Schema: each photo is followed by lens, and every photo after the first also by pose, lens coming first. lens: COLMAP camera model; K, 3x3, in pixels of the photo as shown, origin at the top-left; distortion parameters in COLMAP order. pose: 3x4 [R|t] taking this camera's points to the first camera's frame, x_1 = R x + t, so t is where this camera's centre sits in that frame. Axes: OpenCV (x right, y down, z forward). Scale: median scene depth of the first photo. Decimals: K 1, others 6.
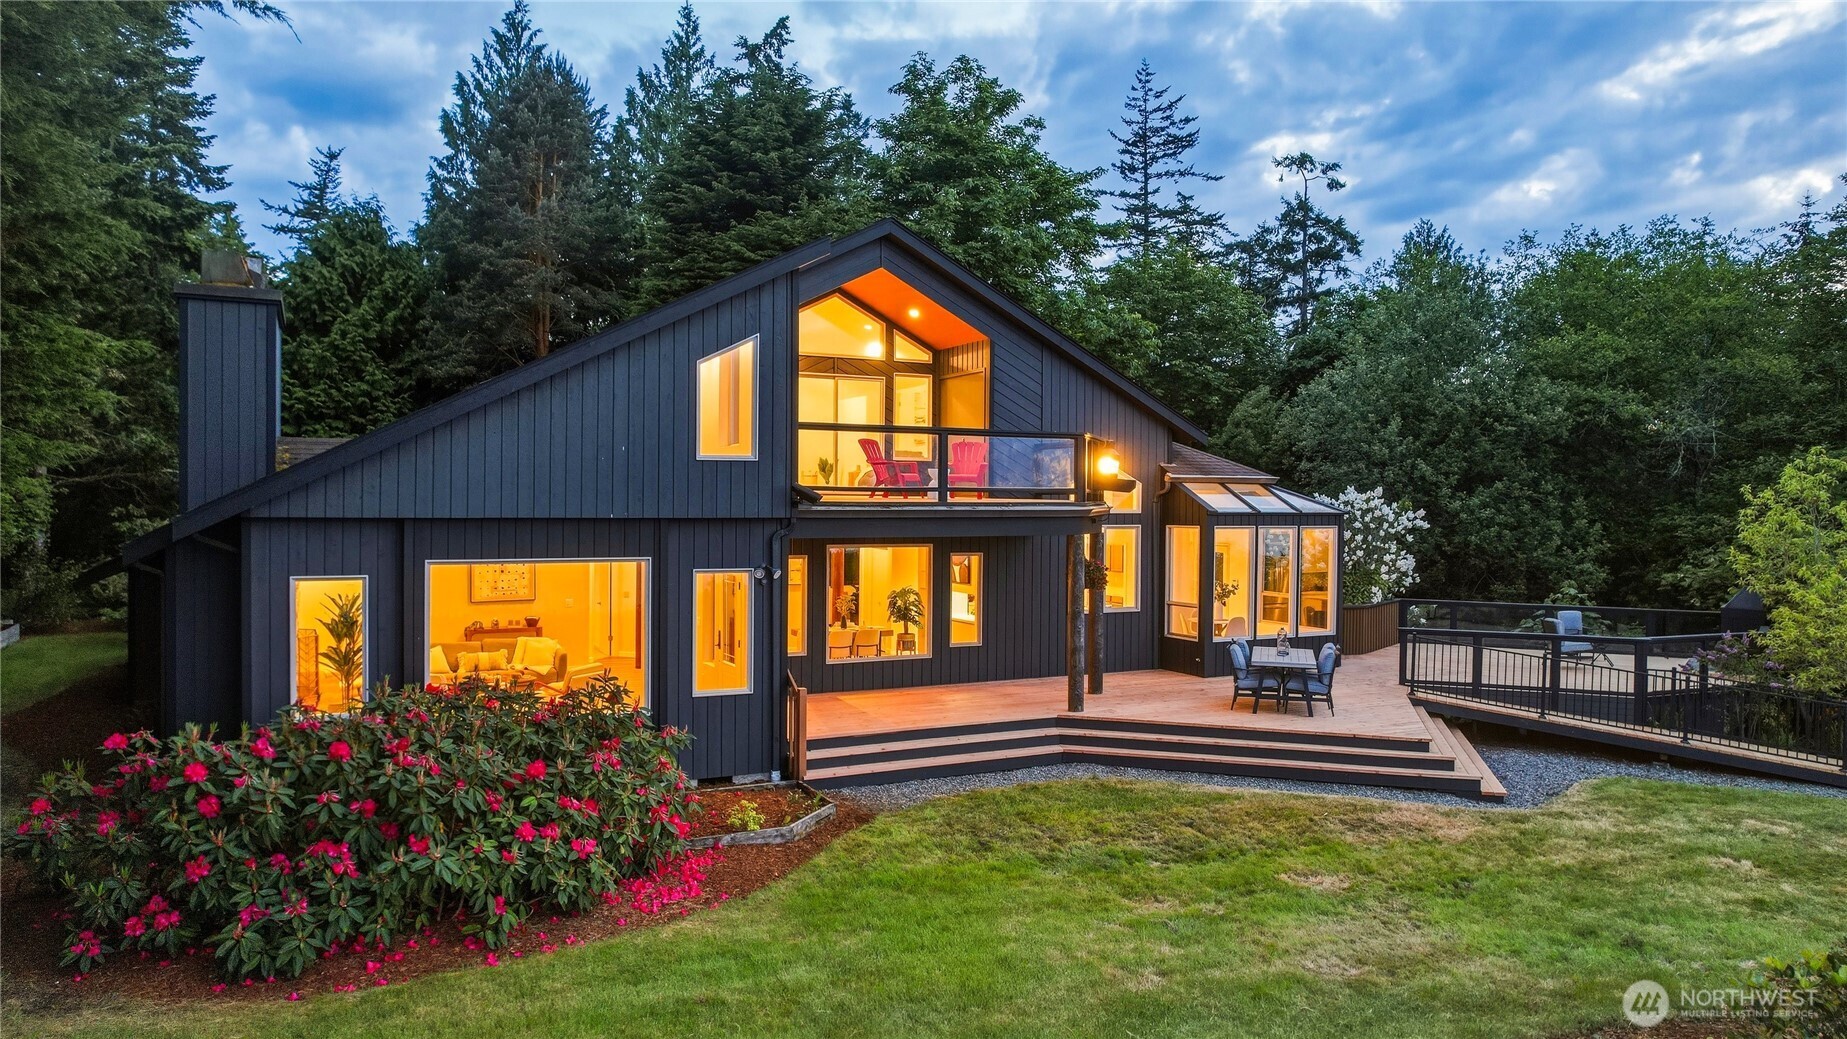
lens RADIAL K [[1190.3, 0, 923.5], [0, 1190.3, 519.5], [0, 0, 1]] dist [-0.072947, 0.057942]
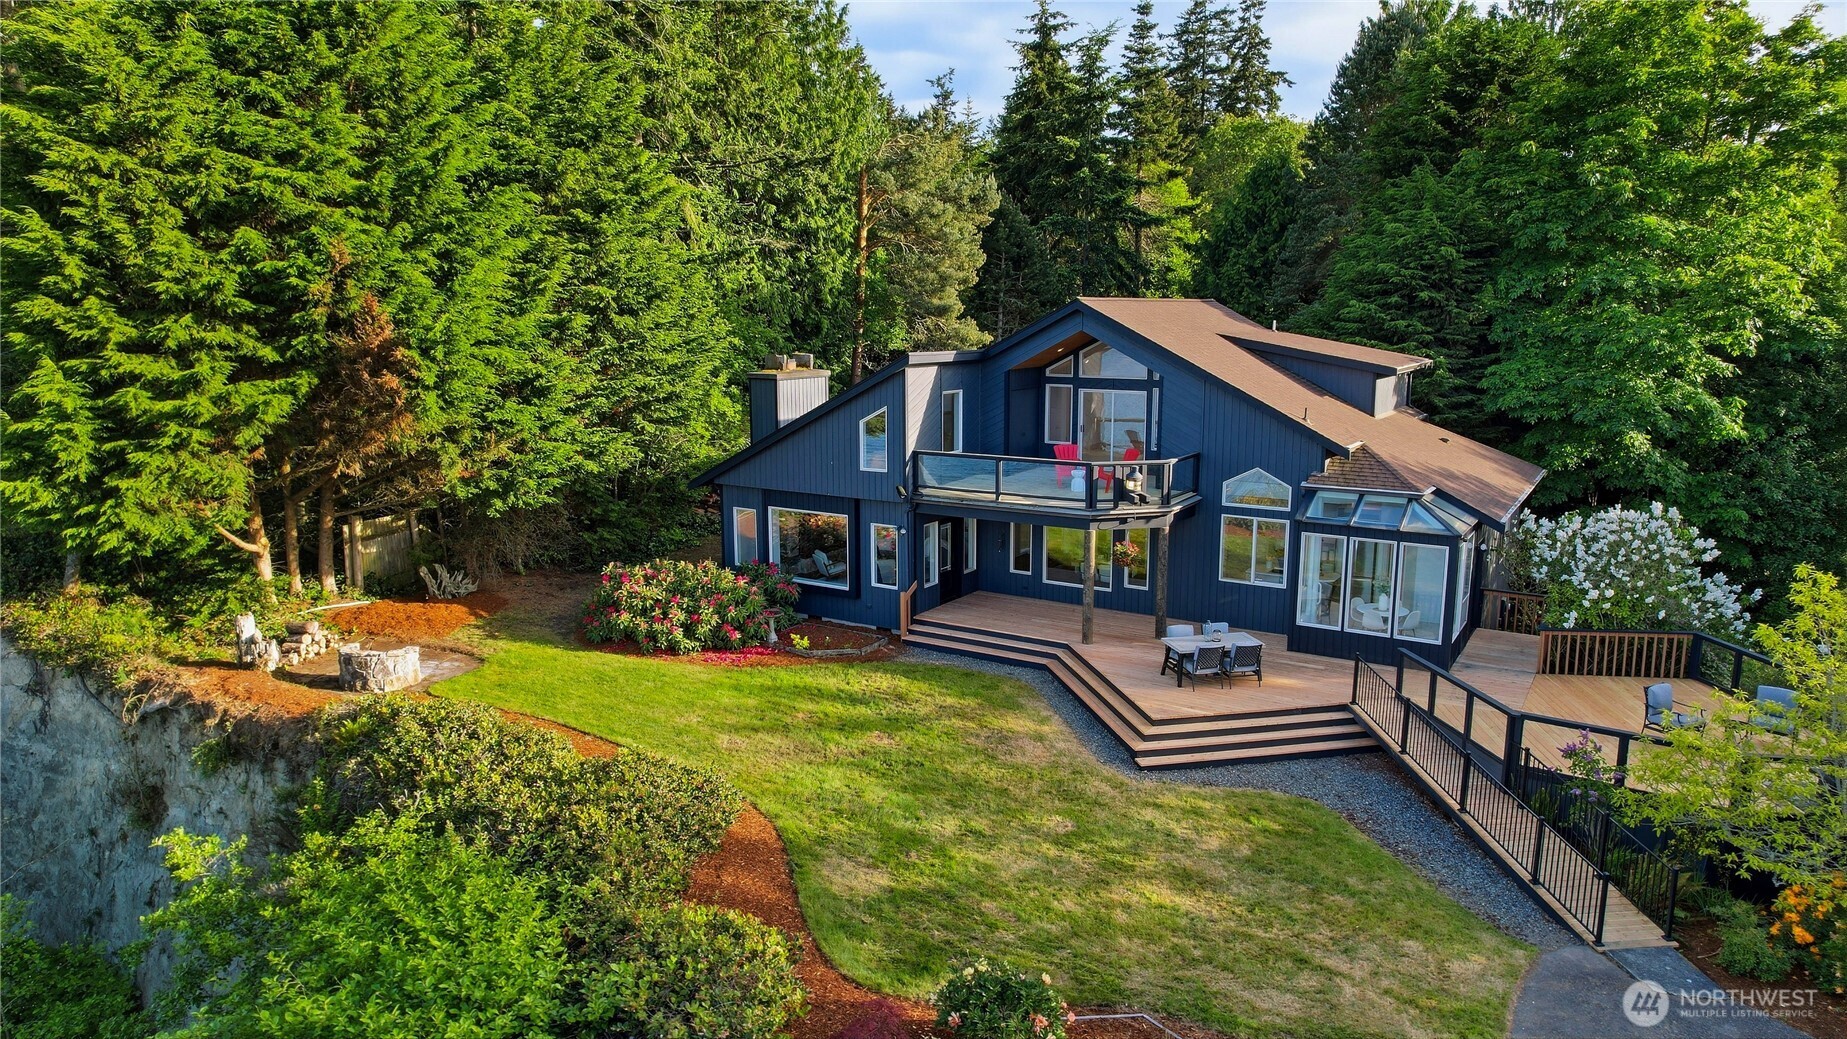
lens RADIAL K [[1169.8, 0, 923.5], [0, 1169.8, 519.5], [0, 0, 1]] dist [-0.044227, 0.001474]
pose [[0.506439, 0.143213, -0.850300, 1.033080], [-0.007444, 0.986800, 0.161770, -0.192205], [0.862244, -0.075597, 0.500820, 0.062743]]
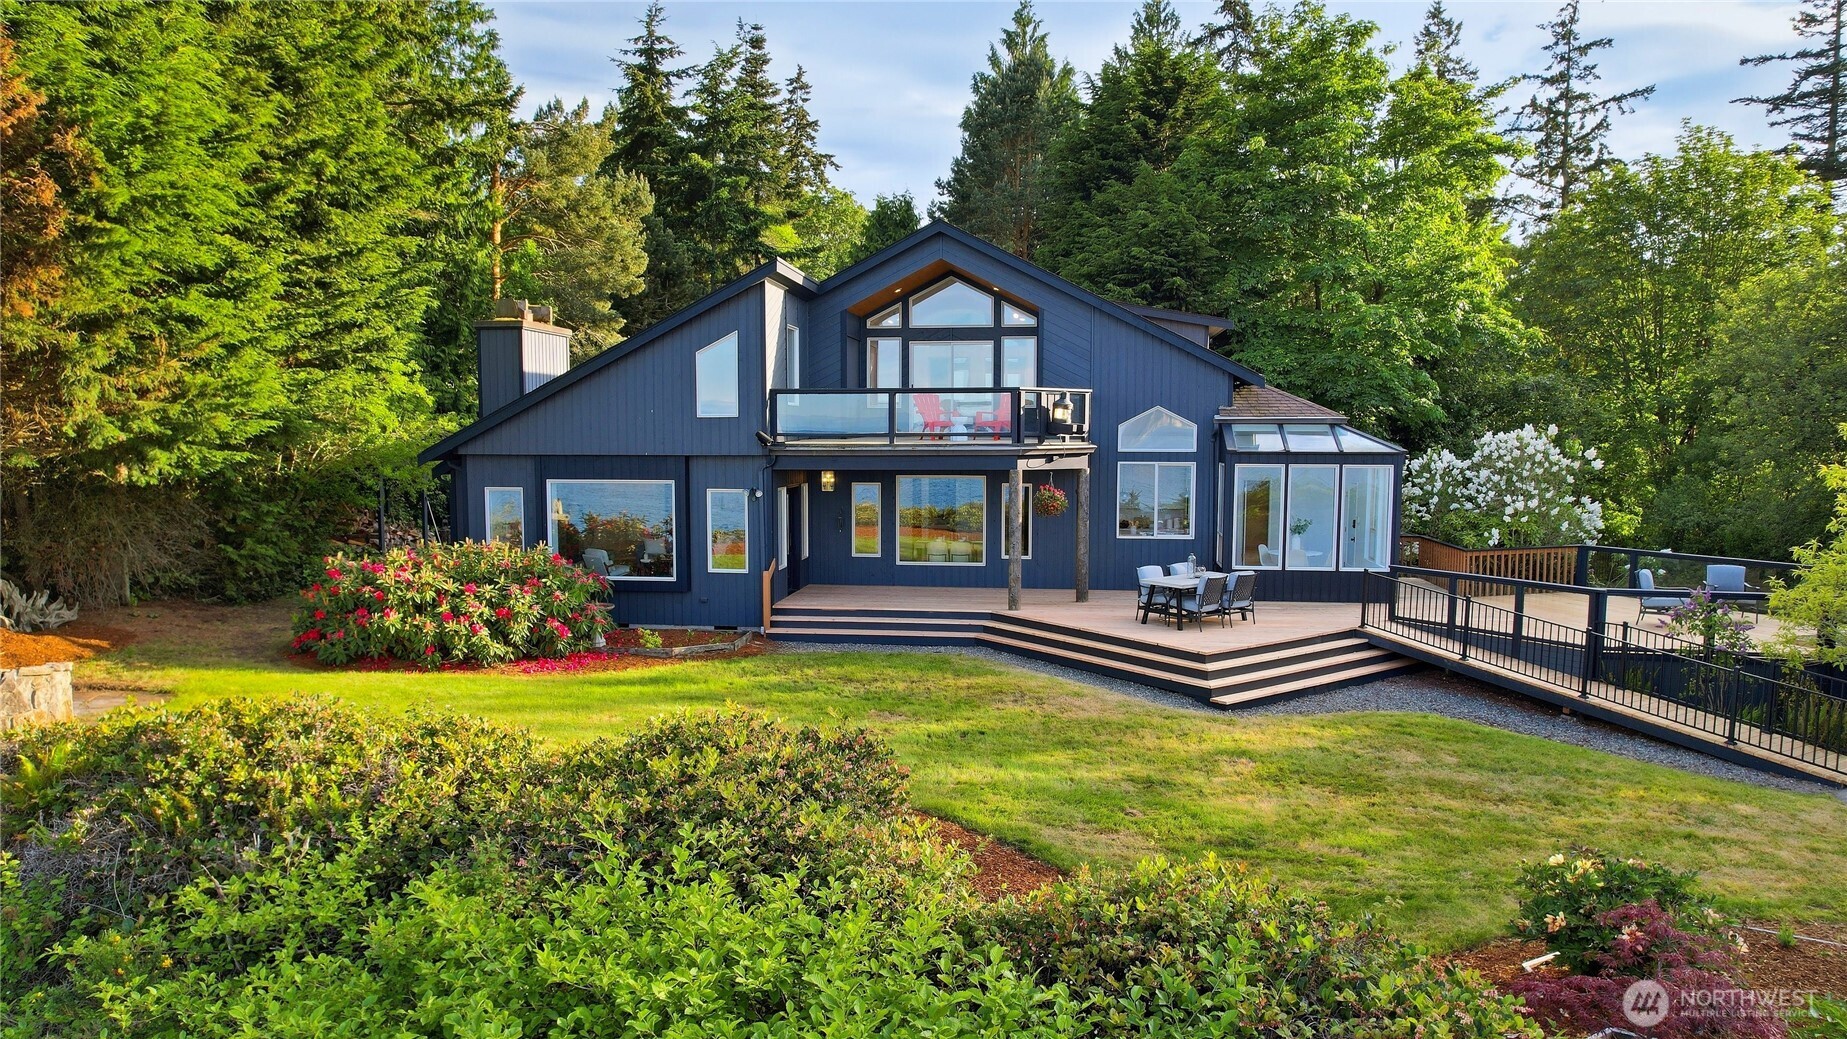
lens RADIAL K [[1190.3, 0, 923.5], [0, 1190.3, 519.5], [0, 0, 1]] dist [-0.072947, 0.057942]
pose [[0.823600, 0.036546, -0.565993, 0.611721], [-0.003421, 0.998224, 0.059476, -0.006922], [0.567161, -0.047048, 0.822262, -0.068071]]
